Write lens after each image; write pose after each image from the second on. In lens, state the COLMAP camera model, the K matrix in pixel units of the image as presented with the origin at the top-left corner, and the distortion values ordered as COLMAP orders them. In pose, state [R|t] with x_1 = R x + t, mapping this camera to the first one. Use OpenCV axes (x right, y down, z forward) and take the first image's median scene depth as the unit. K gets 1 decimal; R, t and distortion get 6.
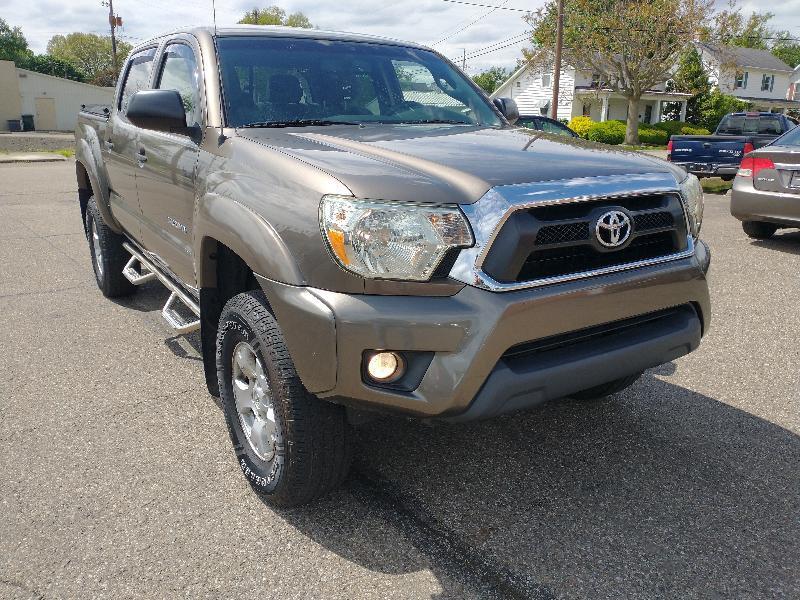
lens RADIAL K [[667.5, 0, 407.6], [0, 667.5, 286.1], [0, 0, 1]] dist [0.019360, -0.047455]
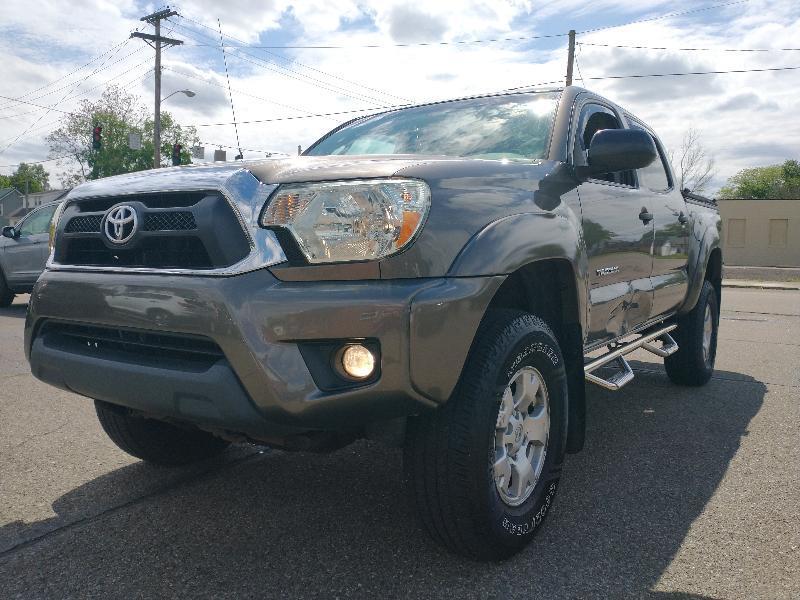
lens RADIAL K [[667.5, 0, 397.5], [0, 667.5, 294.7], [0, 0, 1]] dist [0.019360, -0.047455]
pose [[0.364735, 0.060354, -0.929153, 1.294334], [-0.244898, 0.968981, -0.033192, -0.053395], [0.898328, 0.239654, 0.368201, 1.009665]]
